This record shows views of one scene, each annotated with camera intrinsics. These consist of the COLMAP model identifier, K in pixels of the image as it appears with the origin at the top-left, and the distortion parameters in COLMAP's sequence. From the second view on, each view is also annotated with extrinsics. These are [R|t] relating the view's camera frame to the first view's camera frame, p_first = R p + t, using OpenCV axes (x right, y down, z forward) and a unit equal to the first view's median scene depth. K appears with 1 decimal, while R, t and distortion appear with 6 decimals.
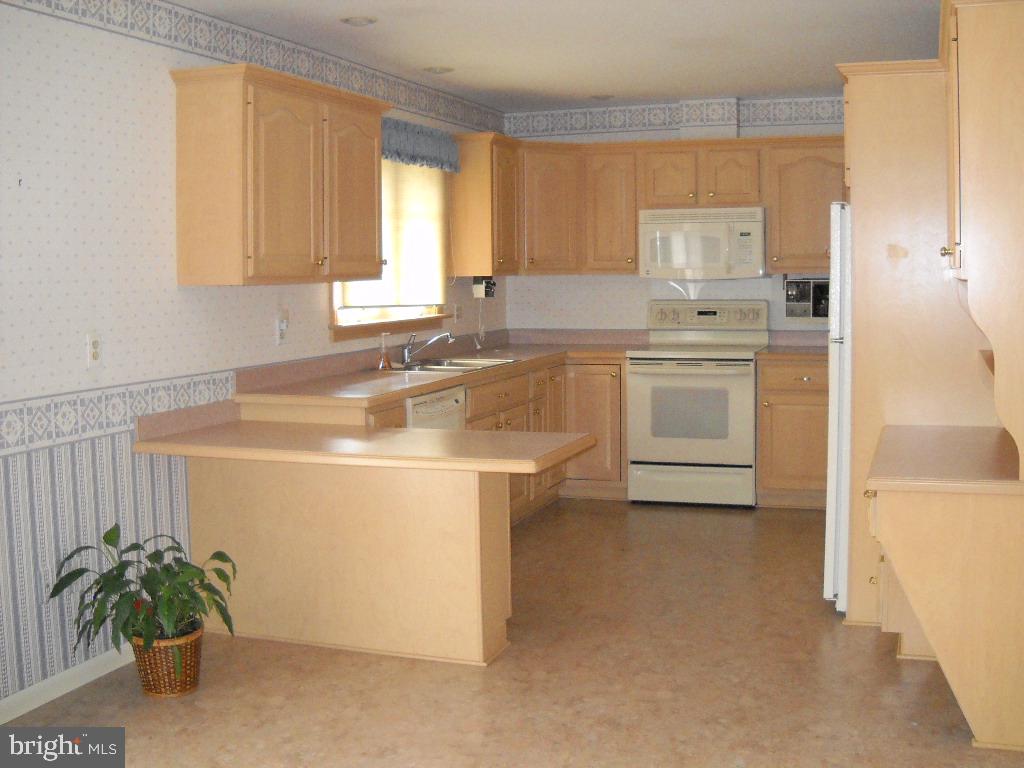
lens RADIAL K [[1164.5, 0, 518.0], [0, 1164.5, 355.3], [0, 0, 1]] dist [-0.267575, 0.260211]
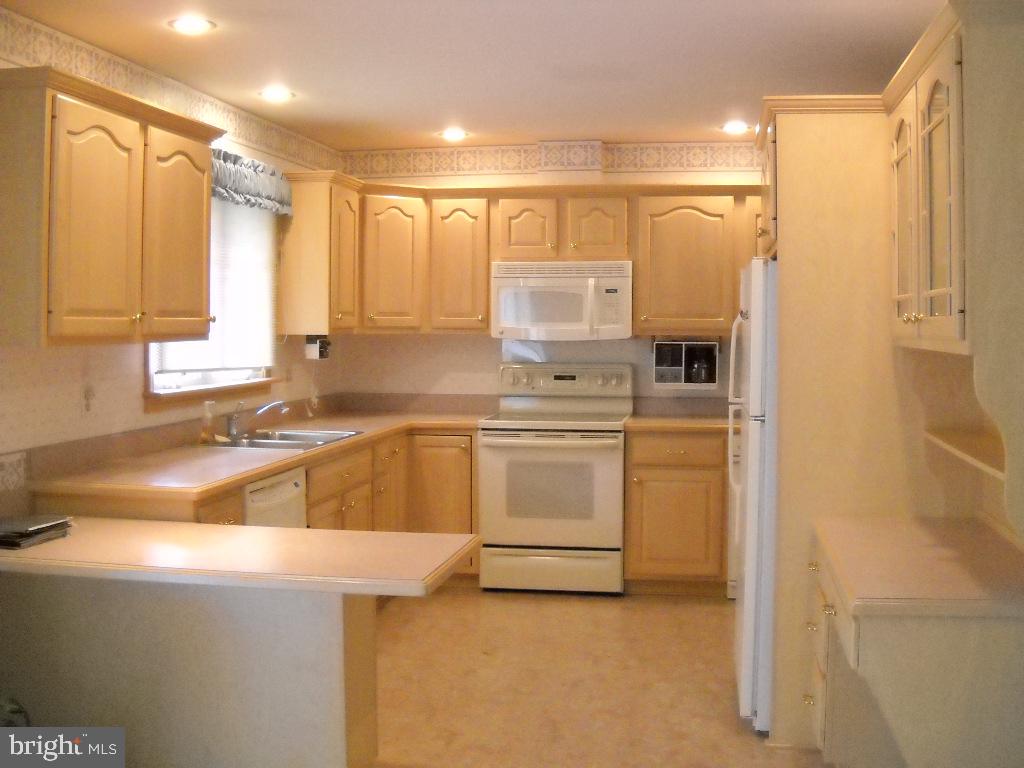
lens RADIAL K [[1164.5, 0, 518.0], [0, 1164.5, 355.3], [0, 0, 1]] dist [-0.267575, 0.260211]
pose [[0.984749, 0.009095, 0.173744, -0.033096], [-0.001414, 0.999018, -0.044277, -0.014681], [-0.173976, 0.043356, 0.983795, 0.121173]]
